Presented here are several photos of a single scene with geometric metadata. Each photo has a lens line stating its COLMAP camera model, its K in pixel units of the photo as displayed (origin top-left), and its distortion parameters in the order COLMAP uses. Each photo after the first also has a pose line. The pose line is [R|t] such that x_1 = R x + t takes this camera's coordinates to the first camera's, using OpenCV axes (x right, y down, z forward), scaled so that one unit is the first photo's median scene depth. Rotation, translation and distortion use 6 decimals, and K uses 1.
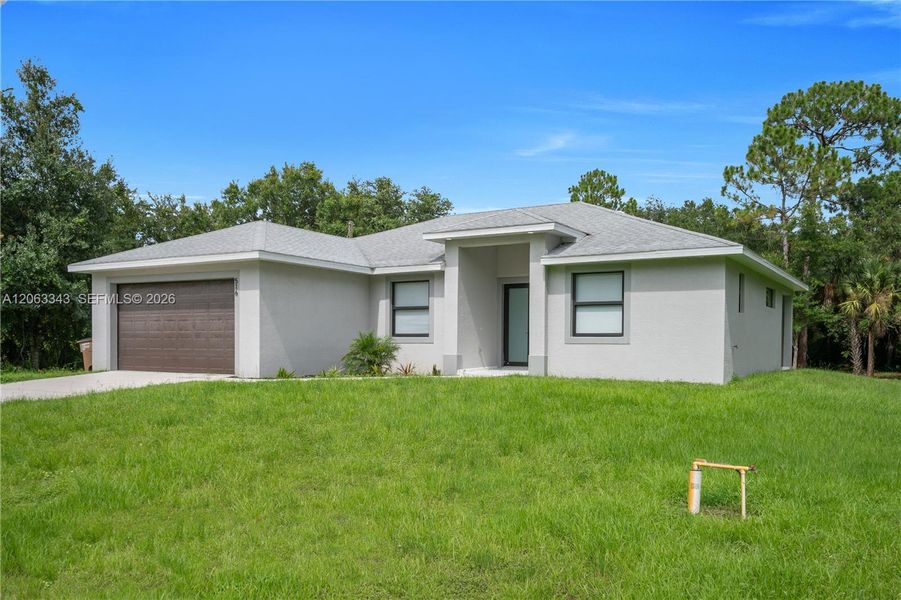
lens RADIAL K [[748.6, 0, 449.9], [0, 748.6, 376.7], [0, 0, 1]] dist [0.028755, 0.011206]
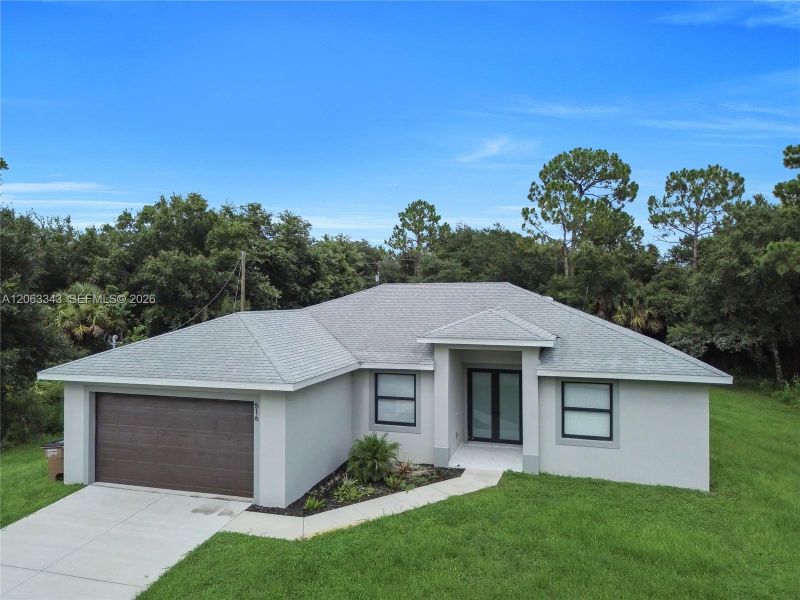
lens RADIAL K [[566.6, 0, 397.4], [0, 566.6, 301.5], [0, 0, 1]] dist [0.043583, -0.036014]
pose [[0.967565, -0.007229, 0.252520, -0.251415], [0.015013, 0.999469, -0.028910, -0.204937], [-0.252177, 0.031764, 0.967160, 0.199353]]
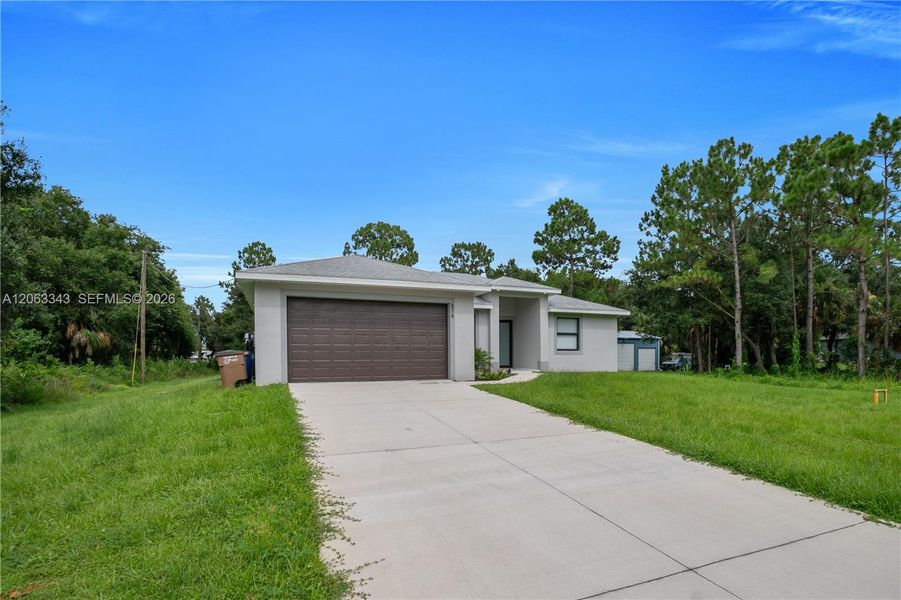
lens RADIAL K [[438.9, 0, 457.9], [0, 438.9, 361.0], [0, 0, 1]] dist [-0.045955, 0.004625]
pose [[0.595740, -0.014881, 0.803039, -0.758028], [0.041941, 0.999041, -0.012601, -0.020505], [-0.802081, 0.041188, 0.595793, 0.468670]]
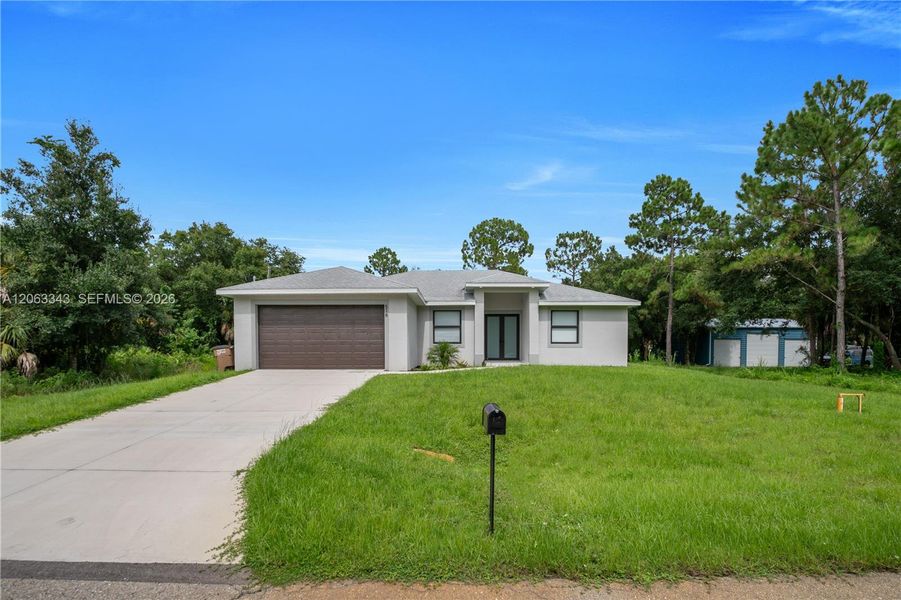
lens RADIAL K [[438.9, 0, 456.5], [0, 438.9, 366.8], [0, 0, 1]] dist [-0.045955, 0.004625]
pose [[0.856838, -0.027049, 0.514876, -0.531132], [0.027221, 0.999603, 0.007213, -0.008725], [-0.514867, 0.007835, 0.857234, 0.151043]]
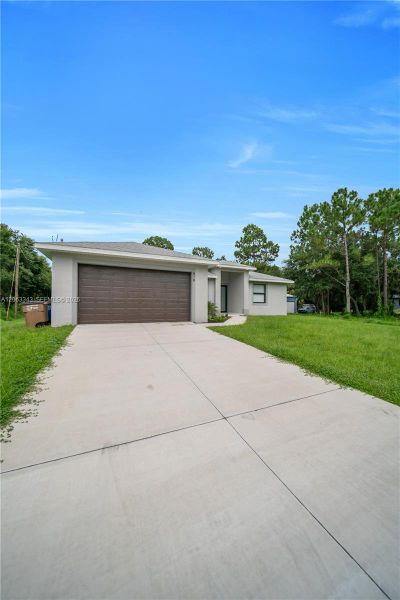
lens RADIAL K [[207.1, 0, 200.3], [0, 207.1, 301.3], [0, 0, 1]] dist [-0.002383, 0.000031]
pose [[0.573773, 0.012151, 0.818924, -0.618034], [0.030948, 0.998854, -0.036504, -0.030056], [-0.818430, 0.046289, 0.572739, 0.578957]]
